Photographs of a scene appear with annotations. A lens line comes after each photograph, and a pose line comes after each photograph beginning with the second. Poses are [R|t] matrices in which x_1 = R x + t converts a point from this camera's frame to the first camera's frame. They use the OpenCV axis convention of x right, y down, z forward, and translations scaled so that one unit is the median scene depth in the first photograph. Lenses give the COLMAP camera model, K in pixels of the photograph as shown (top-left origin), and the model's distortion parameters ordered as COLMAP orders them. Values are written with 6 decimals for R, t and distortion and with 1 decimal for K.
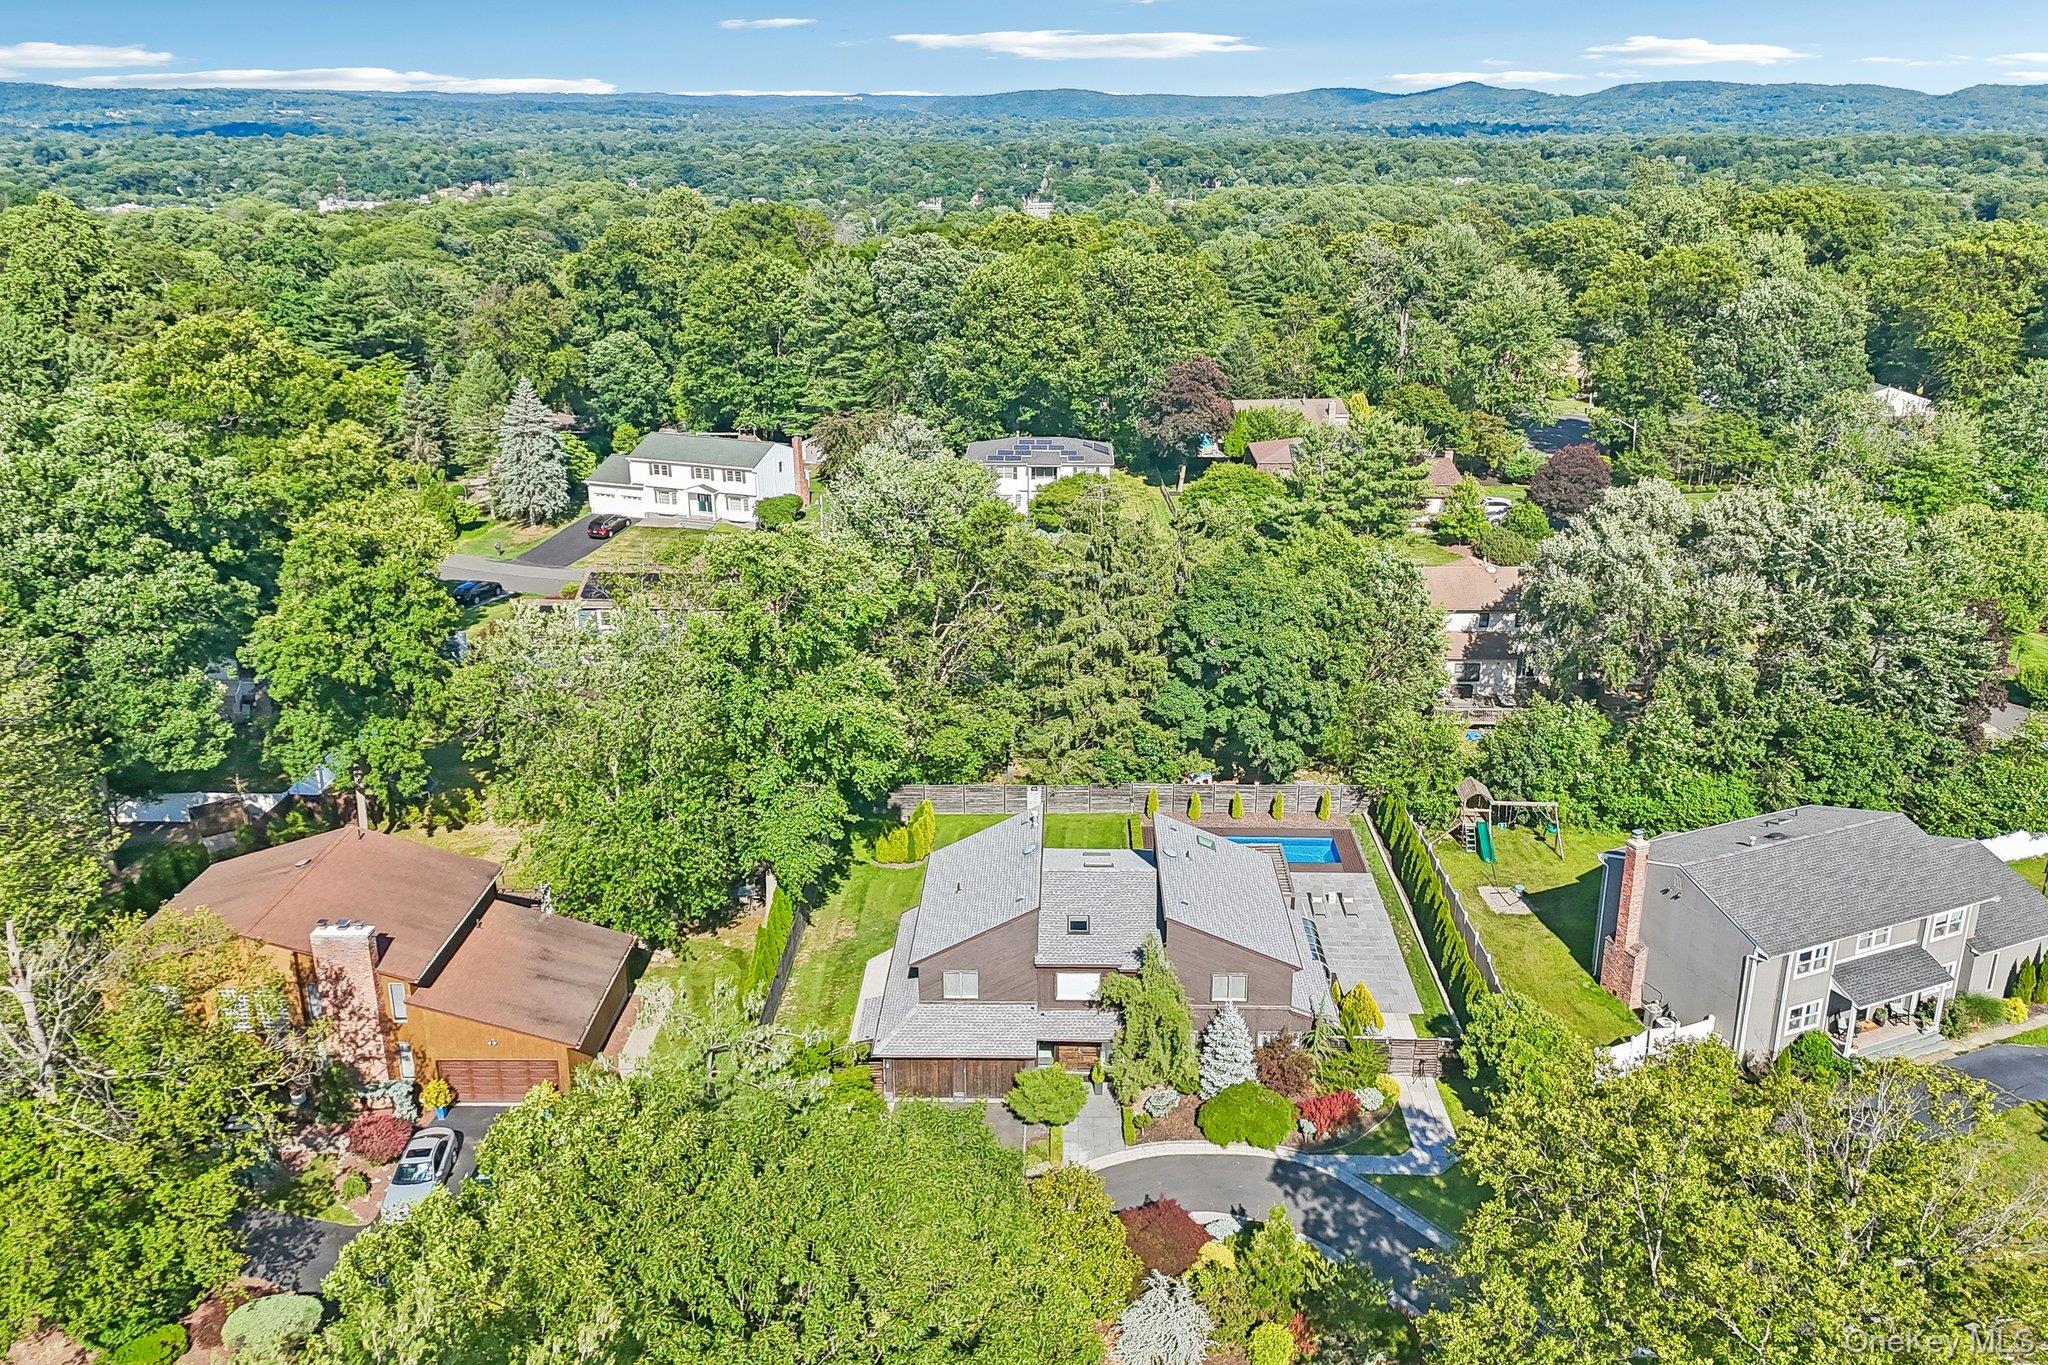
lens RADIAL K [[1562.5, 0, 1024.0], [0, 1562.5, 682.5], [0, 0, 1]] dist [0.035674, 0.000997]
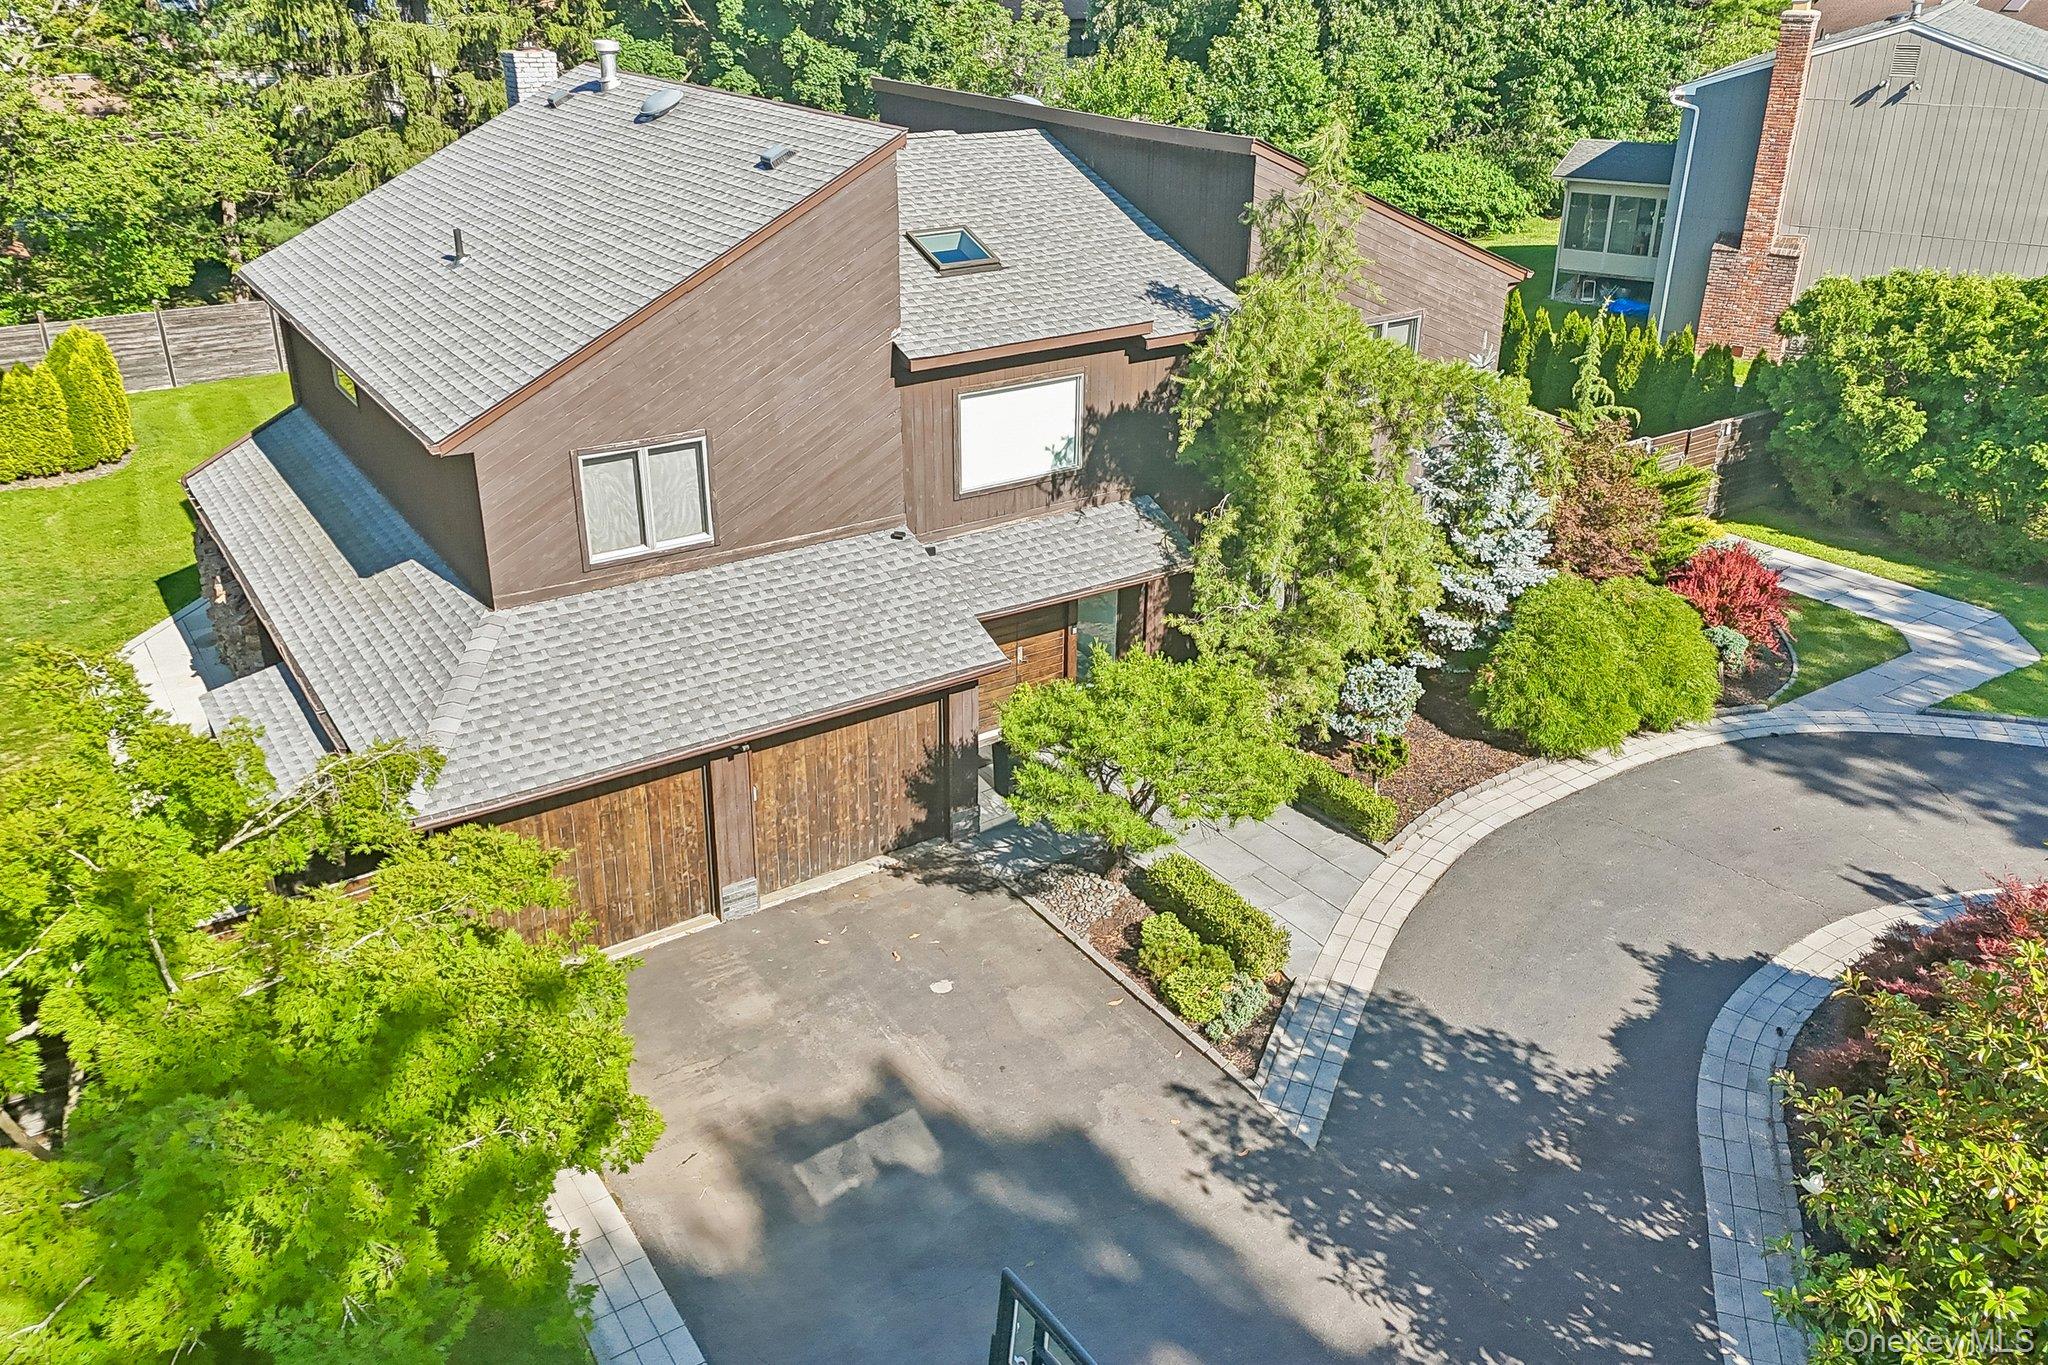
lens RADIAL K [[1562.5, 0, 1024.0], [0, 1562.5, 682.5], [0, 0, 1]] dist [0.035674, 0.000997]
pose [[0.820065, -0.241691, 0.518728, -0.134419], [0.180434, 0.969405, 0.166425, 0.190807], [-0.543081, -0.042883, 0.838585, 0.743092]]
